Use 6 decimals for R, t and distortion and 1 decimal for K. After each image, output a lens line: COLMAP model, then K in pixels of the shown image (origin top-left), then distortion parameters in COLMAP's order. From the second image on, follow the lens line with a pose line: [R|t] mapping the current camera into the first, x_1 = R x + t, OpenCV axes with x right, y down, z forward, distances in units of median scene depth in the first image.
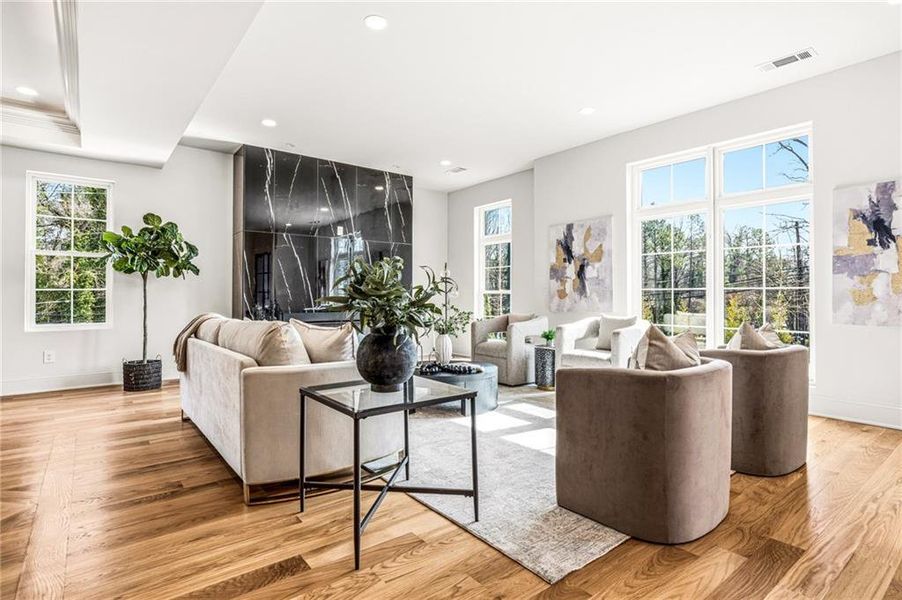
lens RADIAL K [[465.4, 0, 455.4], [0, 465.4, 295.1], [0, 0, 1]] dist [-0.009649, 0.002379]
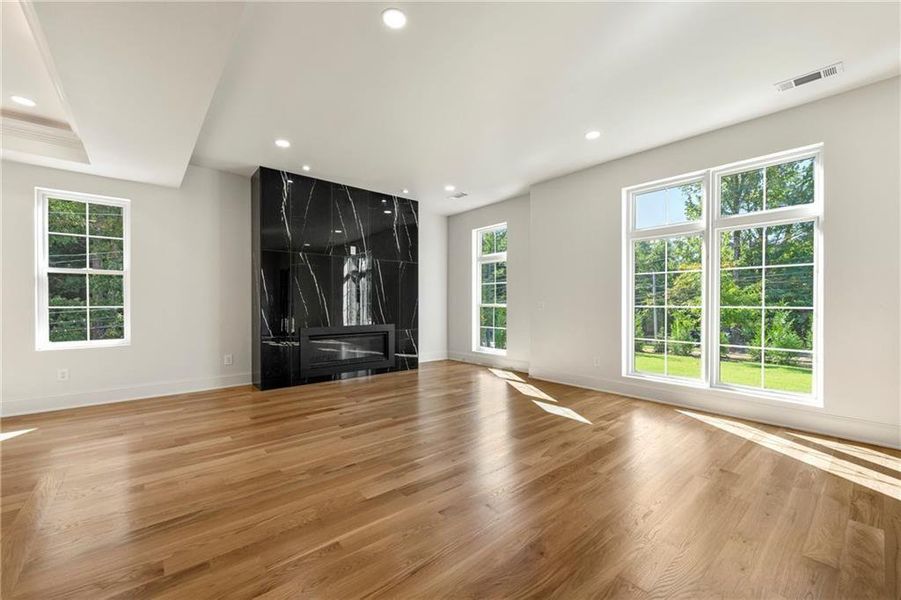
lens RADIAL K [[366.6, 0, 450.5], [0, 366.6, 312.0], [0, 0, 1]] dist [0.002607, 0.000158]
pose [[0.999711, -0.000452, 0.024036, -0.045768], [-0.000225, 0.999604, 0.028146, -0.020854], [-0.024039, -0.028143, 0.999315, 0.151015]]
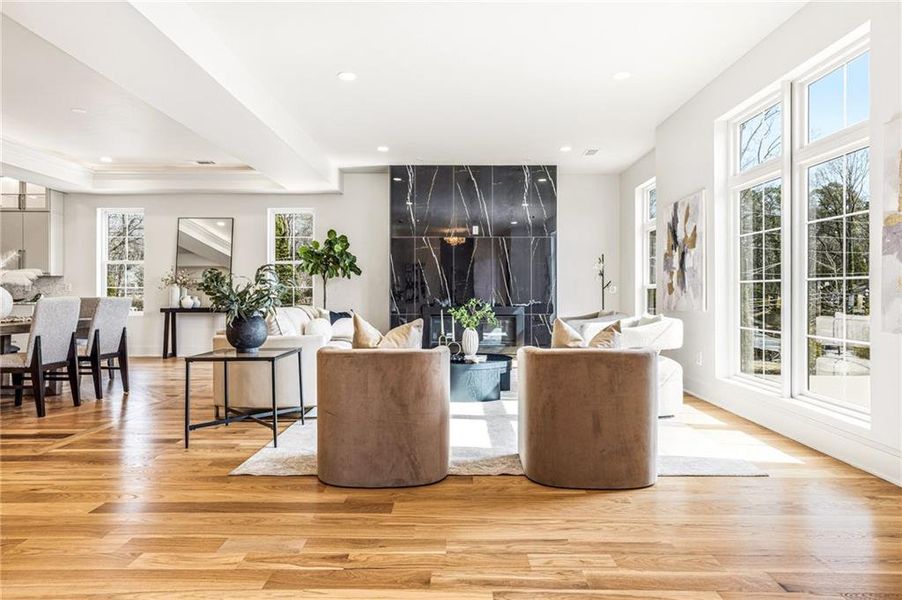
lens RADIAL K [[538.9, 0, 456.9], [0, 538.9, 295.6], [0, 0, 1]] dist [-0.005729, 0.001618]
pose [[0.772038, 0.003493, -0.635567, 0.561362], [0.001292, 0.999974, 0.007065, 0.002744], [0.635575, -0.006276, 0.772013, 0.028494]]
